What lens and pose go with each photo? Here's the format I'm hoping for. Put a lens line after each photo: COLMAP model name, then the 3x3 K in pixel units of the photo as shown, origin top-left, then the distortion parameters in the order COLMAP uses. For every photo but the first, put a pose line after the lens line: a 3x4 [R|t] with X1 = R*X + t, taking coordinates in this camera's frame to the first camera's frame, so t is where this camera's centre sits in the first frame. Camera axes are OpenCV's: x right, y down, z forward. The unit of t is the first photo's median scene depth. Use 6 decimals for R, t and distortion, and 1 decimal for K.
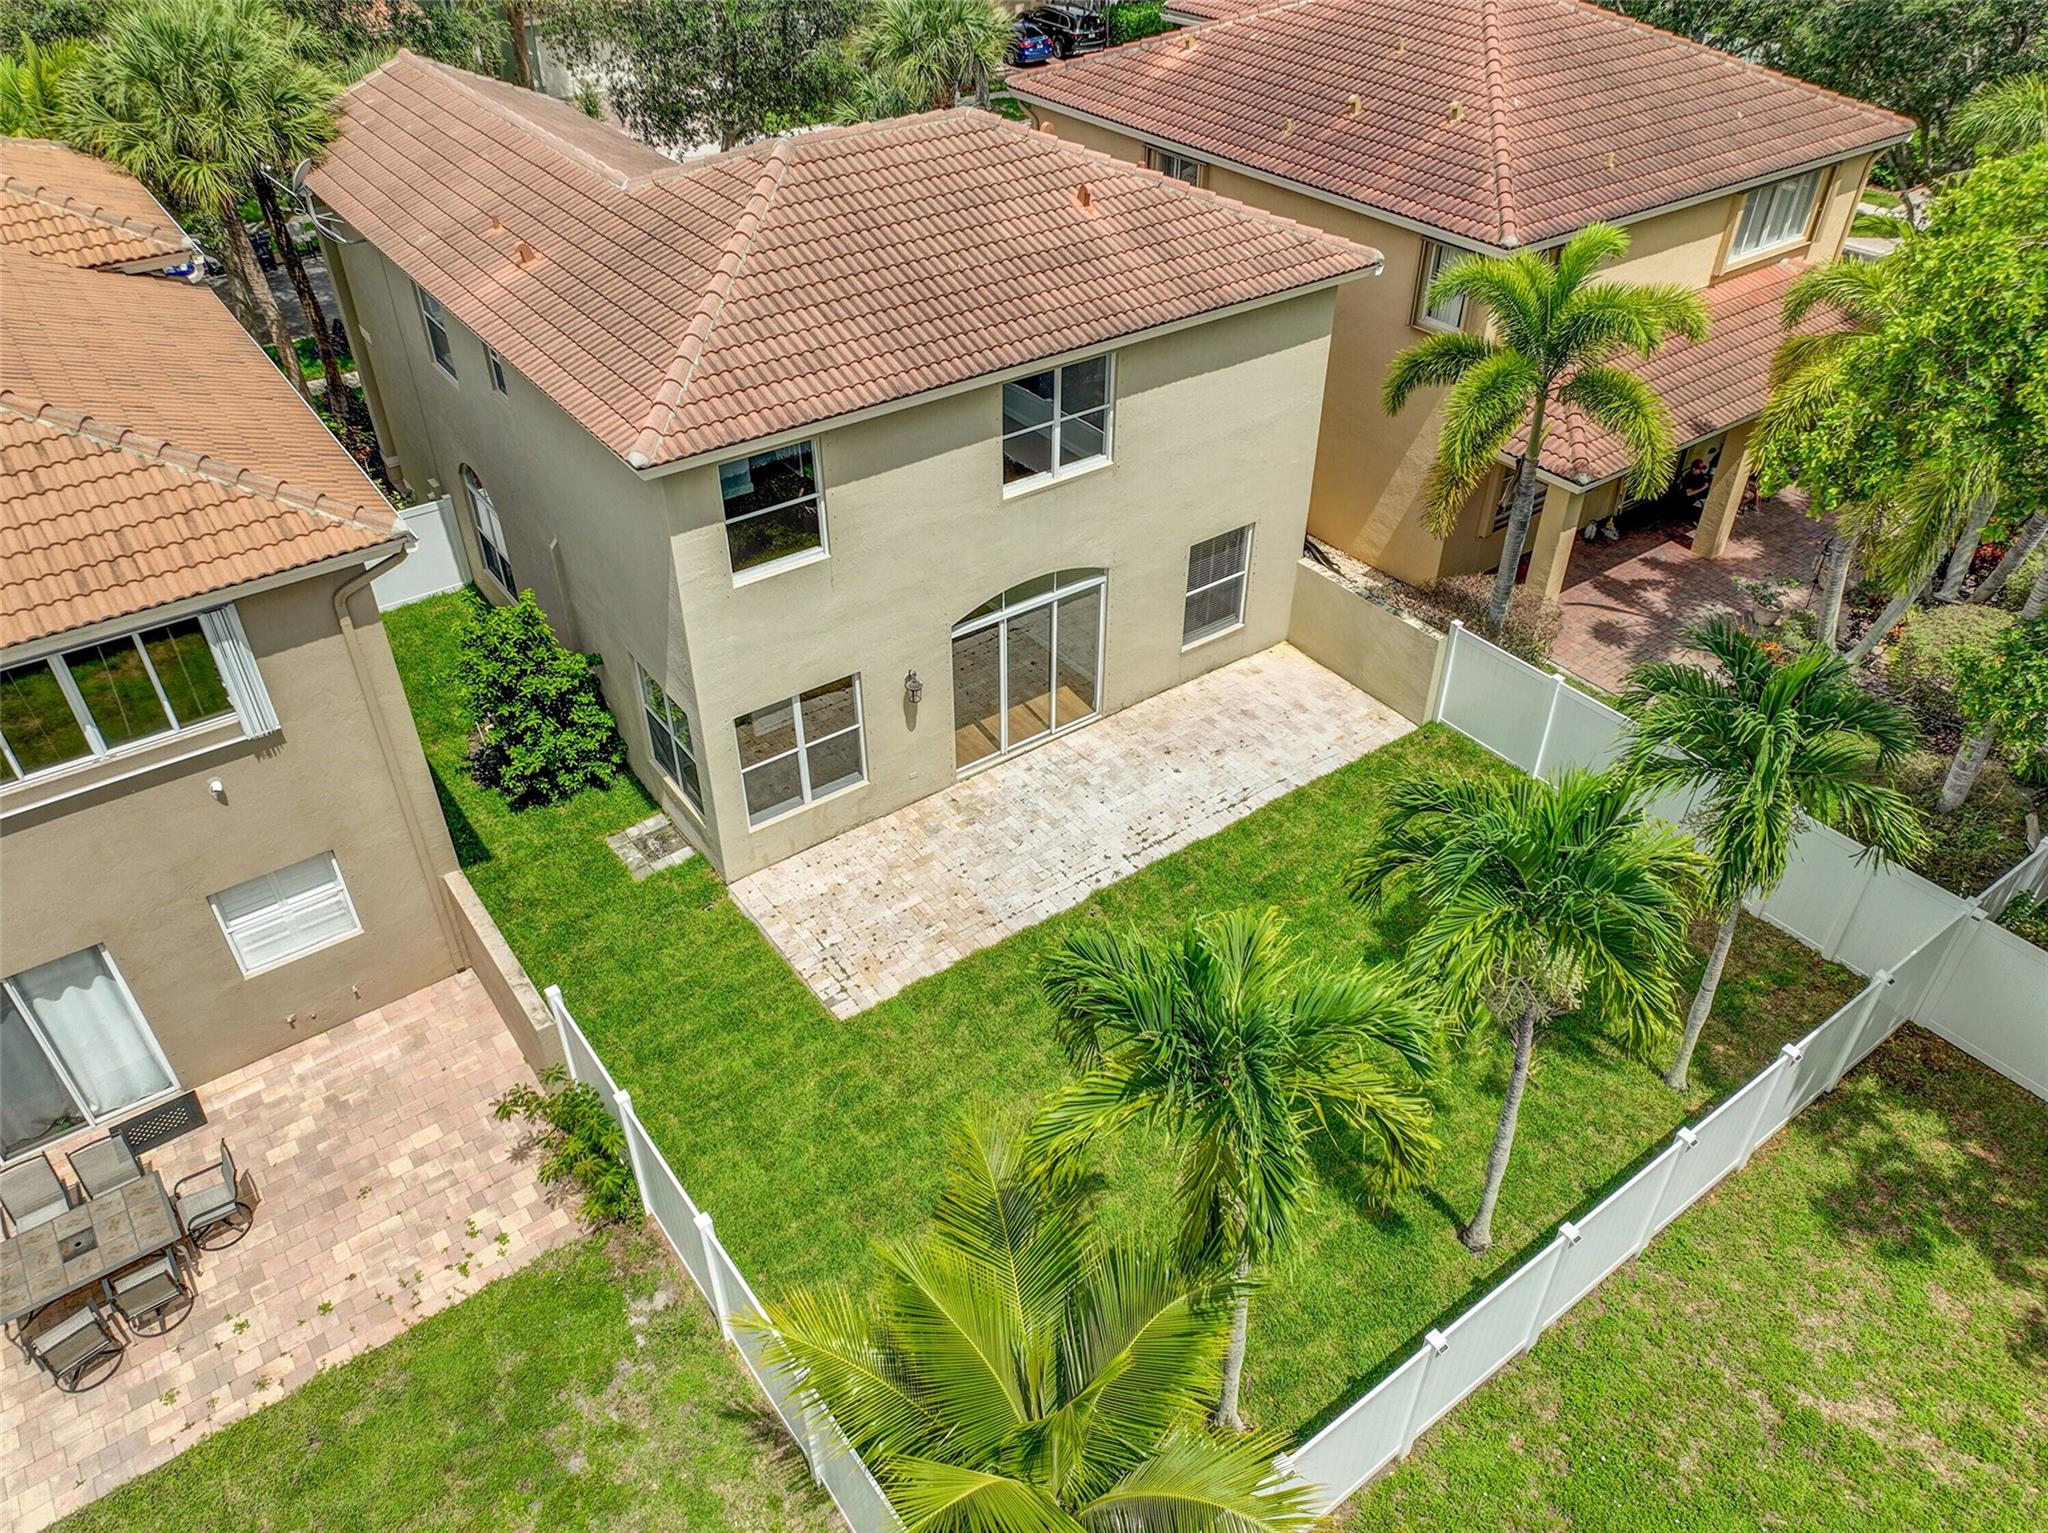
lens RADIAL K [[1436.8, 0, 1024.0], [0, 1436.8, 766.5], [0, 0, 1]] dist [0.003432, 0.011372]
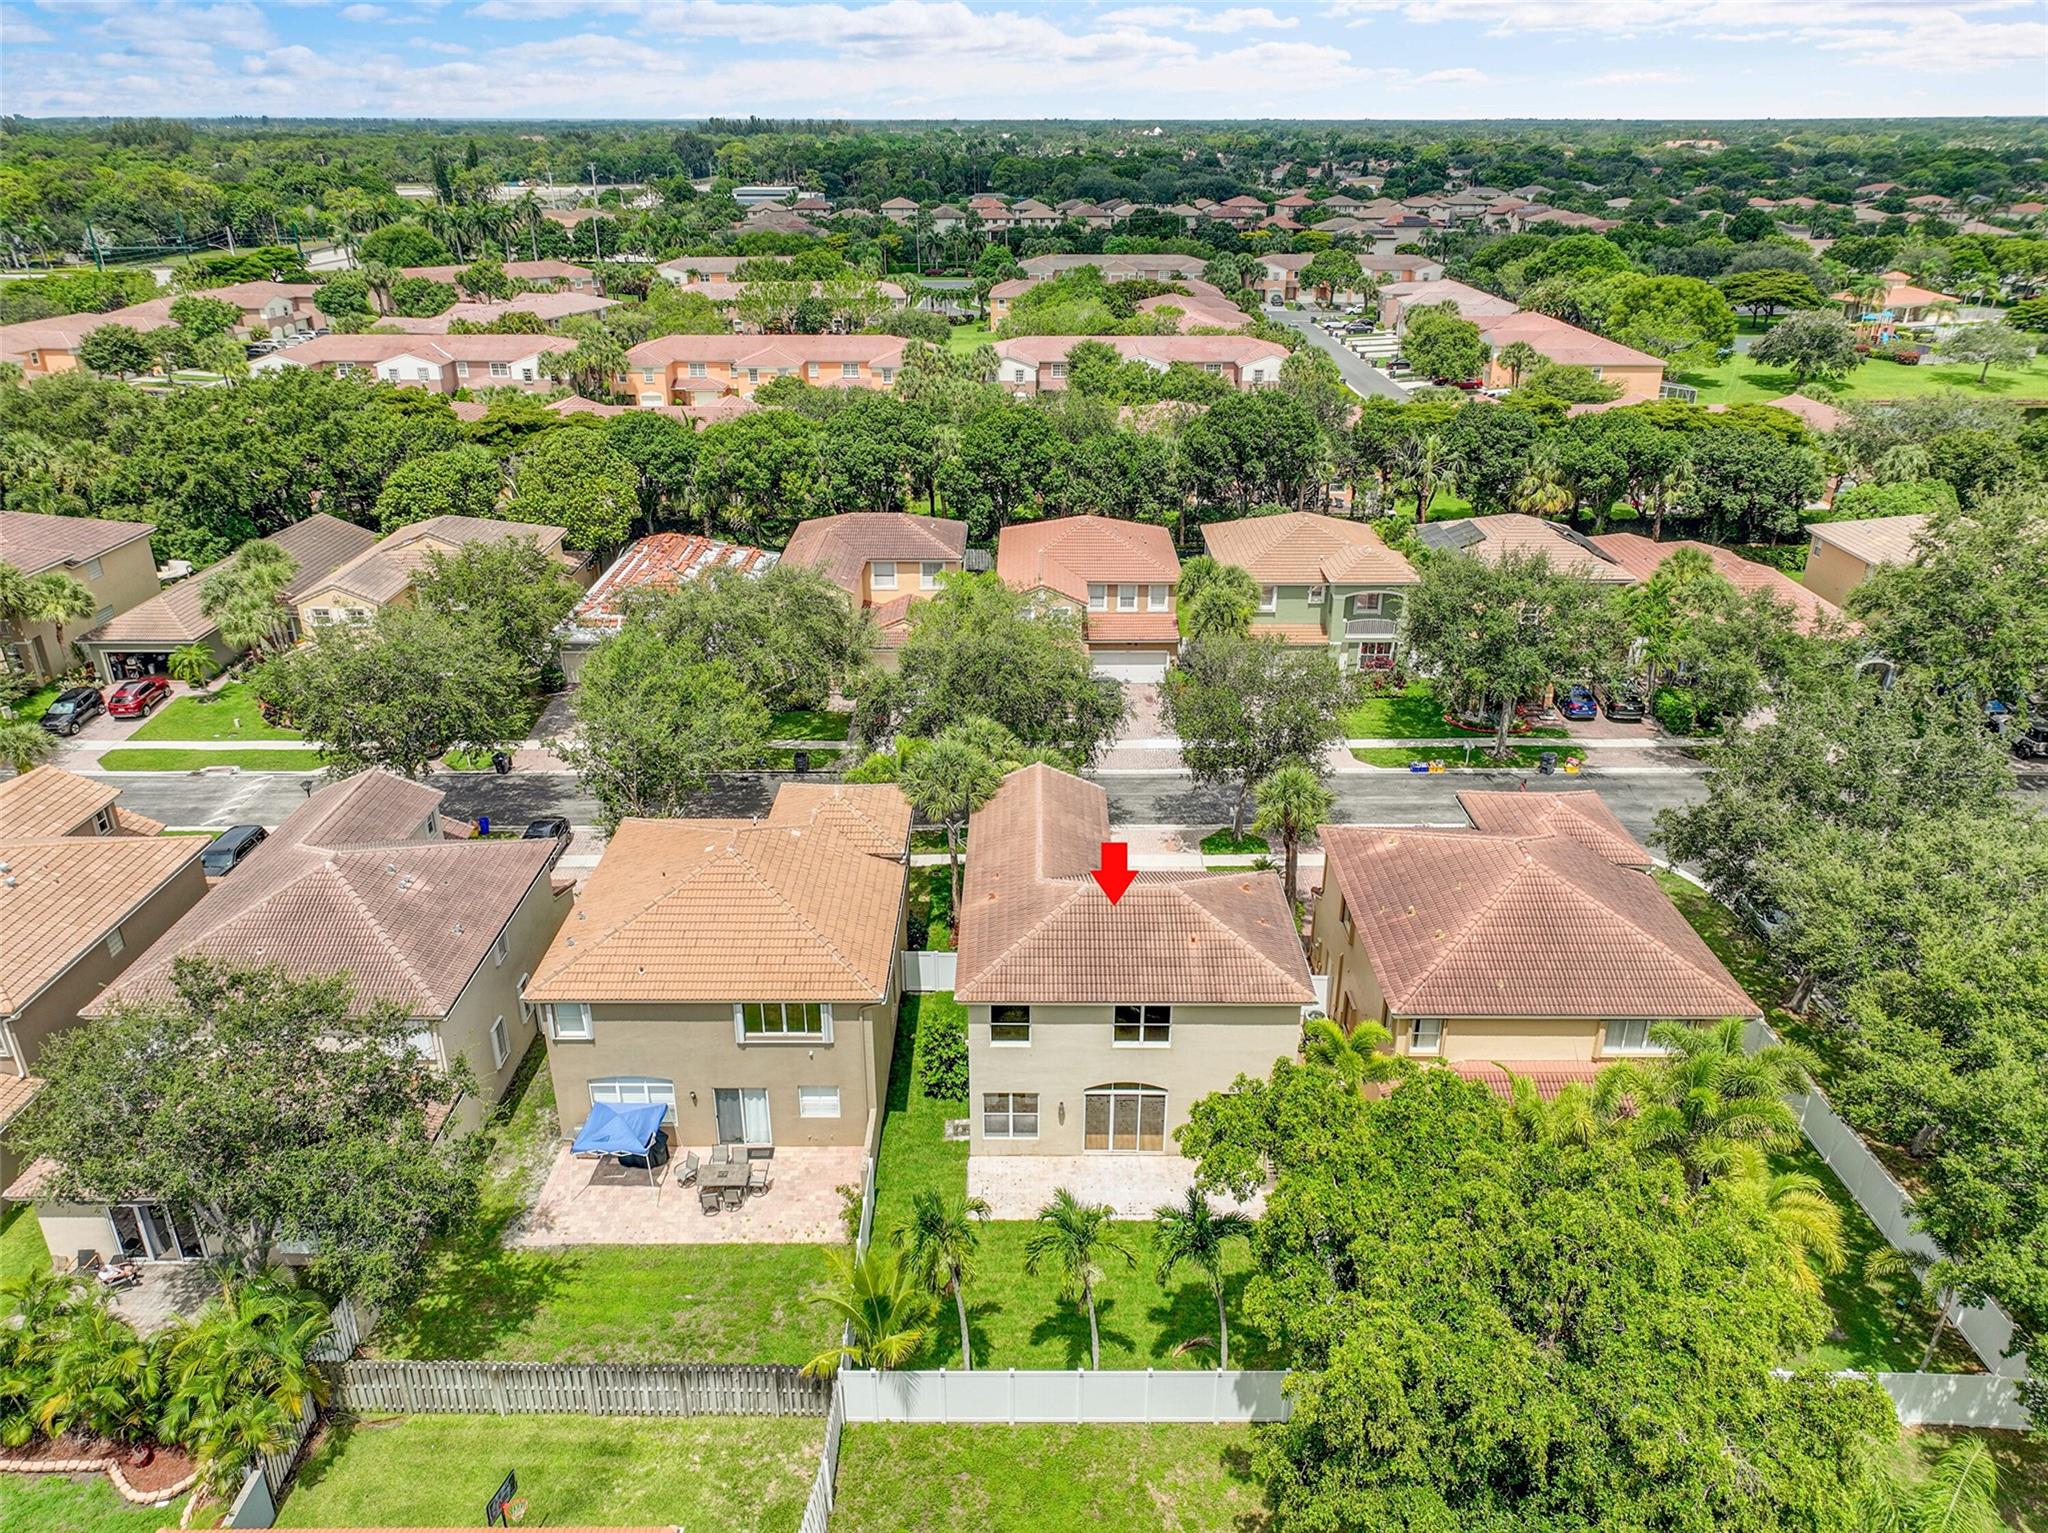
lens RADIAL K [[1436.8, 0, 1024.0], [0, 1436.8, 766.5], [0, 0, 1]] dist [0.003432, 0.011372]
pose [[0.805802, 0.241311, -0.540789, 1.147782], [-0.358492, 0.925640, -0.121132, -0.298912], [0.471345, 0.291477, 0.832391, -1.327141]]
